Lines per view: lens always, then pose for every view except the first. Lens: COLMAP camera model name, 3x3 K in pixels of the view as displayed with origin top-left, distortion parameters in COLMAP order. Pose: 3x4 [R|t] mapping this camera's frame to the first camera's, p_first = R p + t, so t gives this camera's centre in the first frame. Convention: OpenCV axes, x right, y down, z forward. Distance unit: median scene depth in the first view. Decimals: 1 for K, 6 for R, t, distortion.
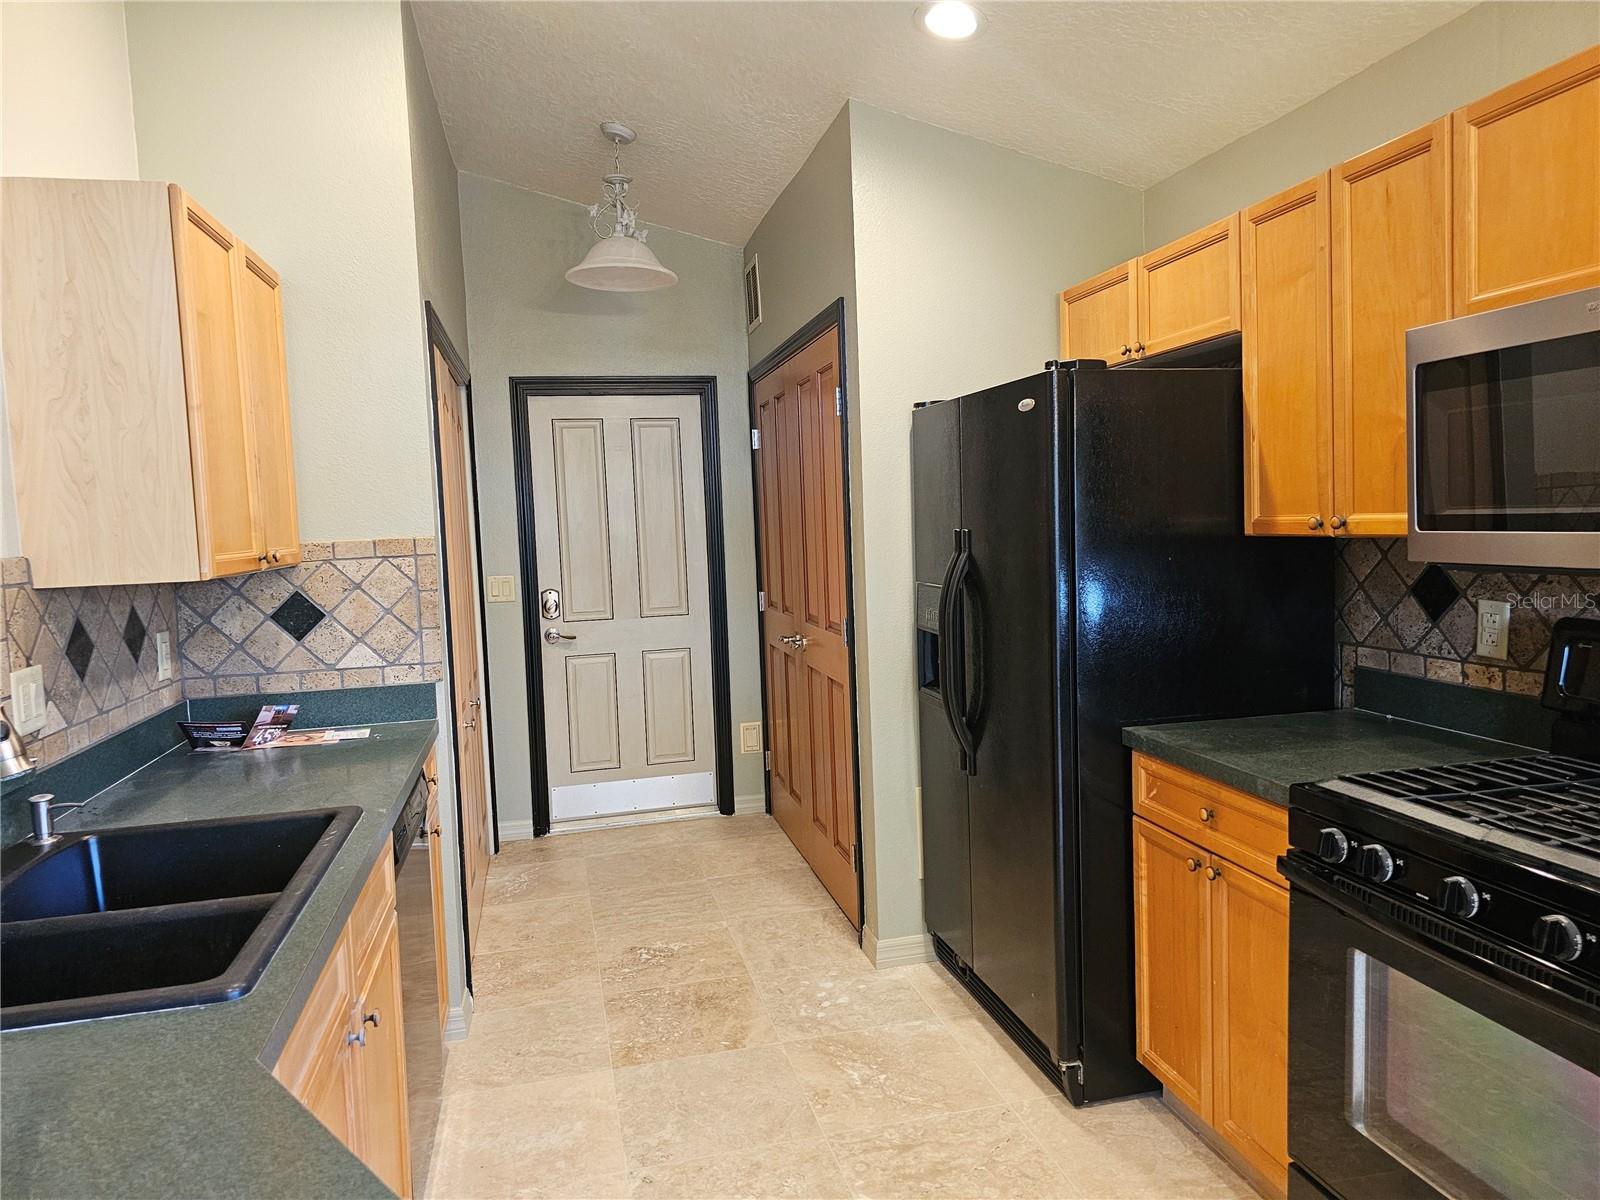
lens RADIAL K [[1059.6, 0, 804.3], [0, 1059.6, 586.1], [0, 0, 1]] dist [0.056343, -0.044506]
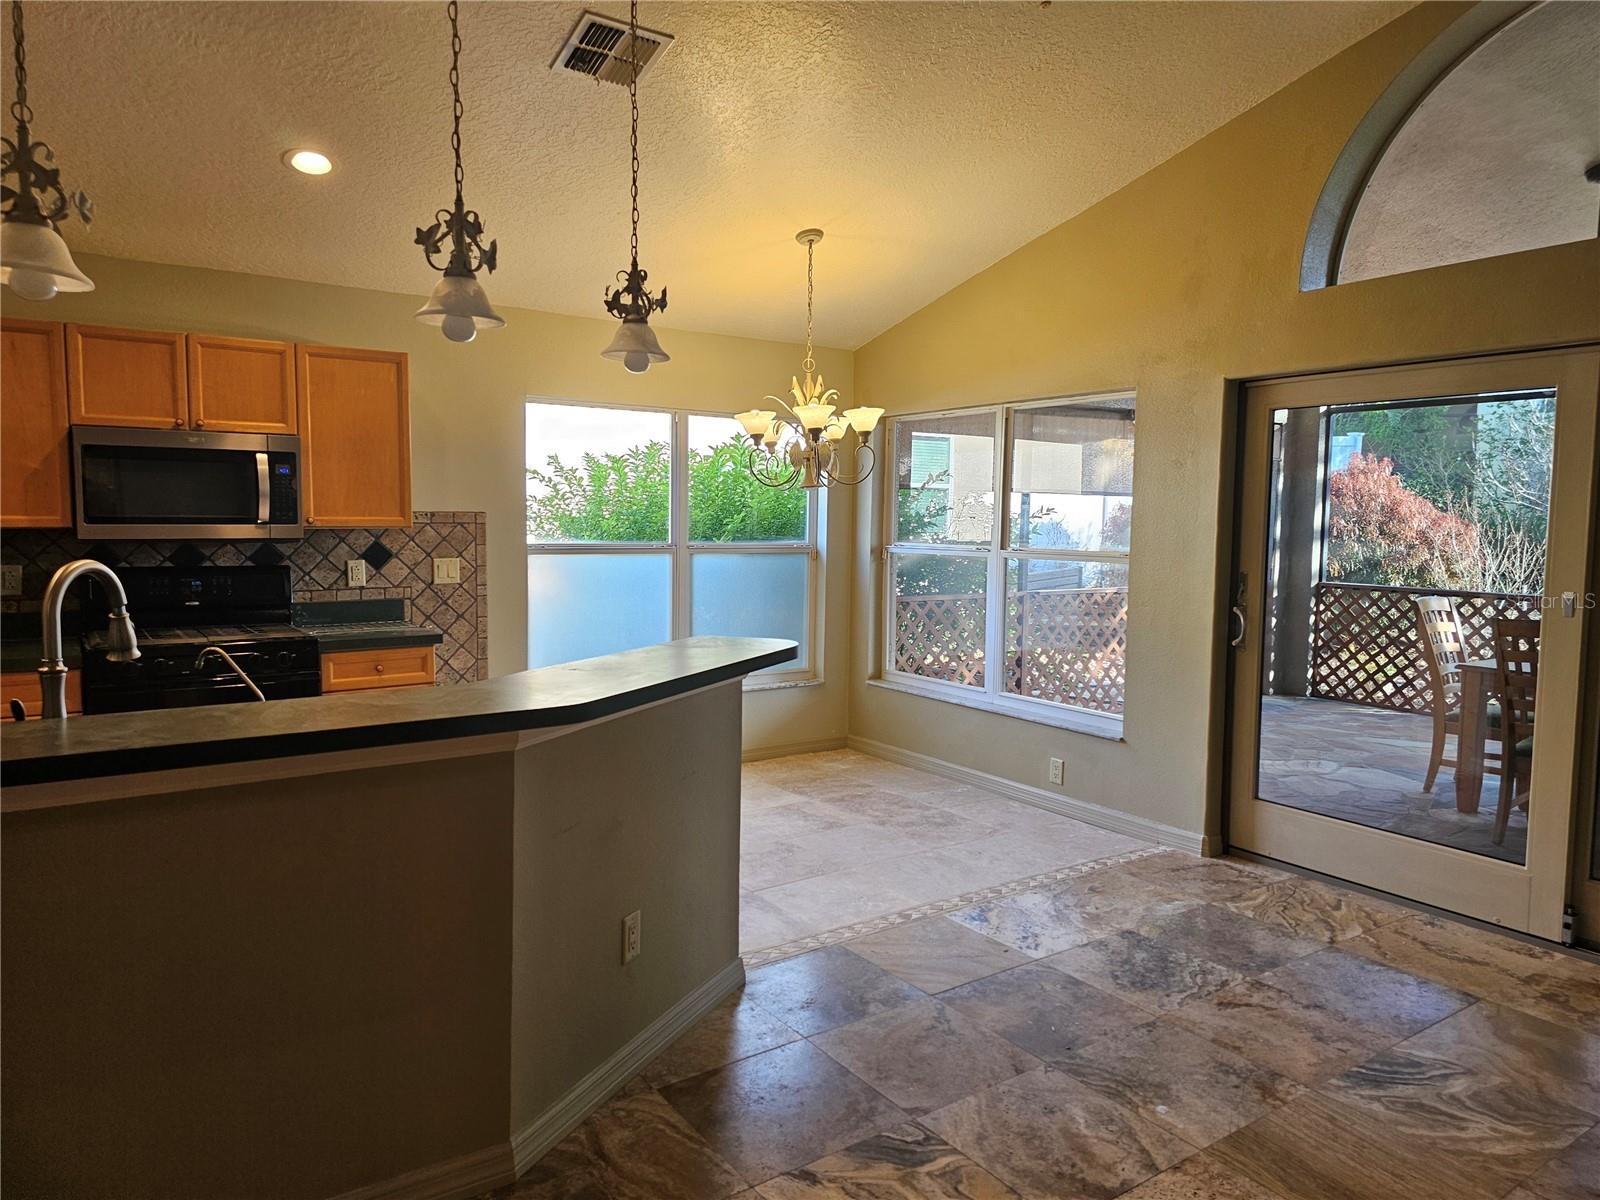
lens RADIAL K [[1059.6, 0, 802.4], [0, 1059.6, 593.7], [0, 0, 1]] dist [0.056343, -0.044506]
pose [[-0.349084, -0.037226, 0.936352, -1.561292], [0.064052, 0.995926, 0.063474, 0.032282], [-0.934900, 0.082133, -0.345278, 0.364410]]
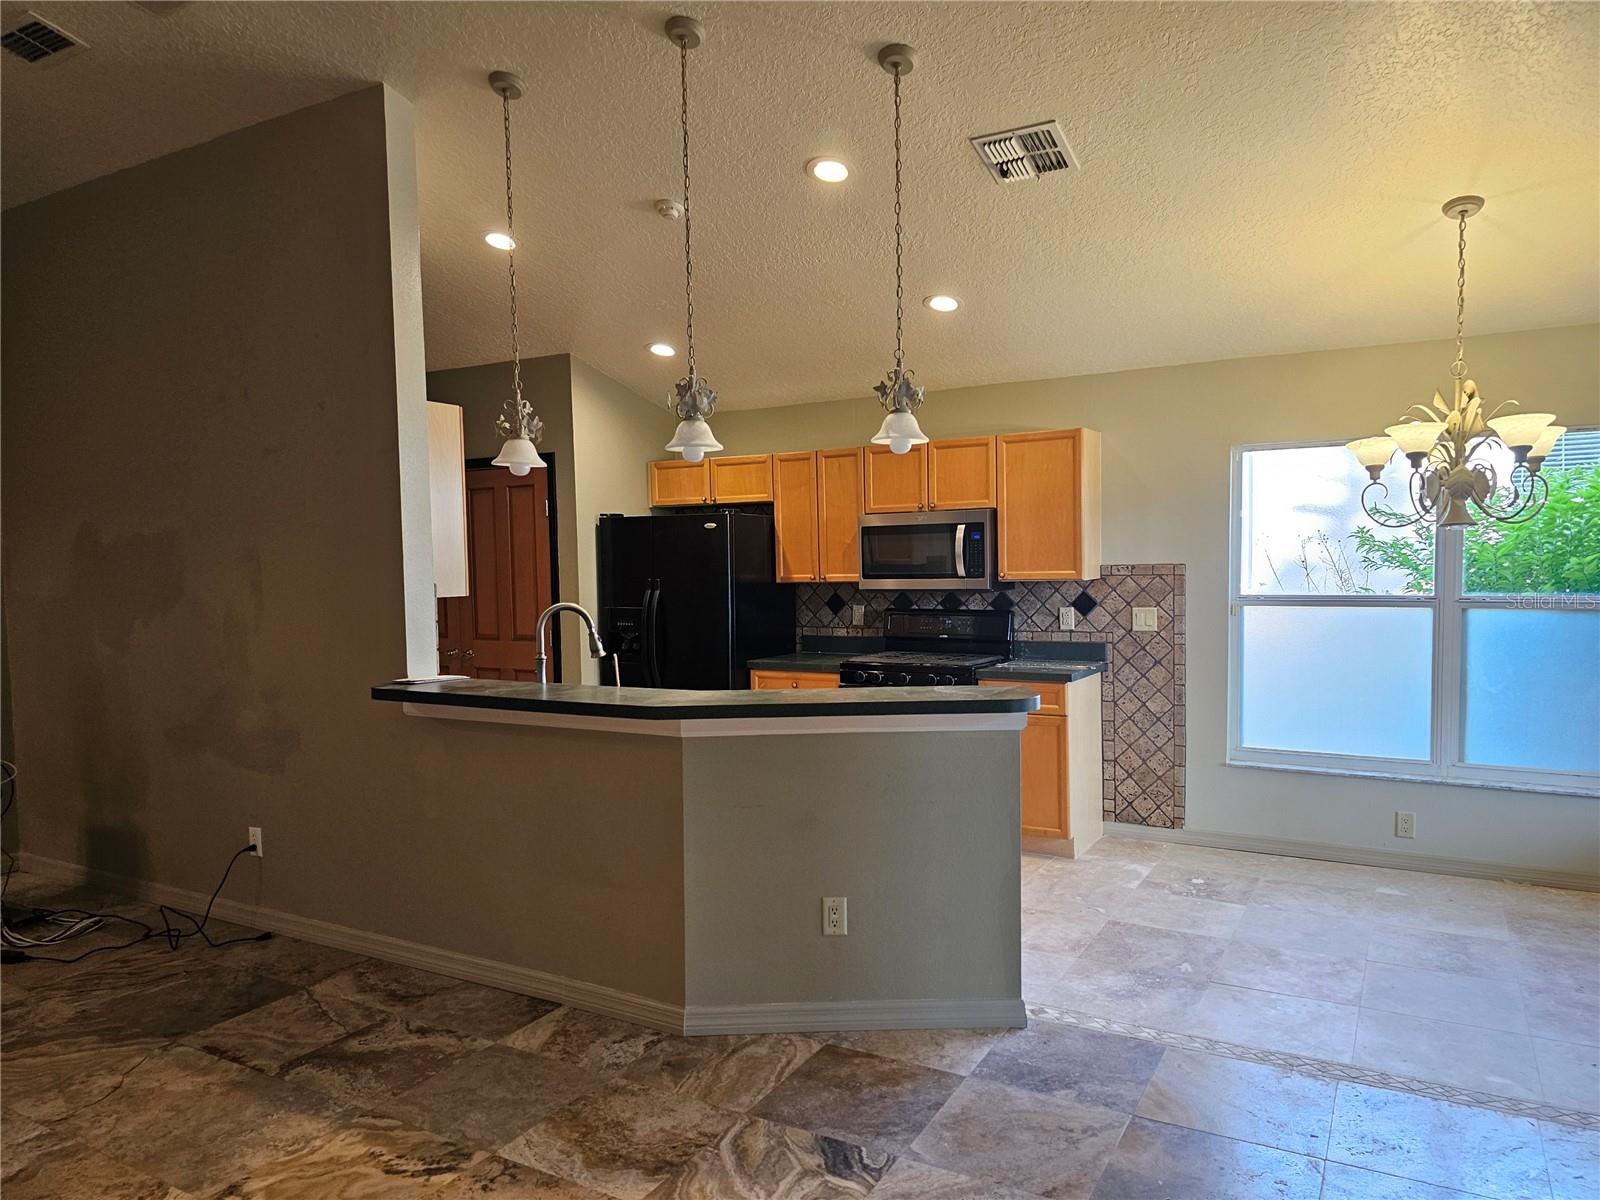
lens RADIAL K [[1059.6, 0, 801.3], [0, 1059.6, 612.9], [0, 0, 1]] dist [0.056343, -0.044506]
pose [[0.690089, -0.009377, 0.723664, -1.482726], [0.037694, 0.999025, -0.023001, 0.091247], [-0.722742, 0.043151, 0.689769, -0.827003]]
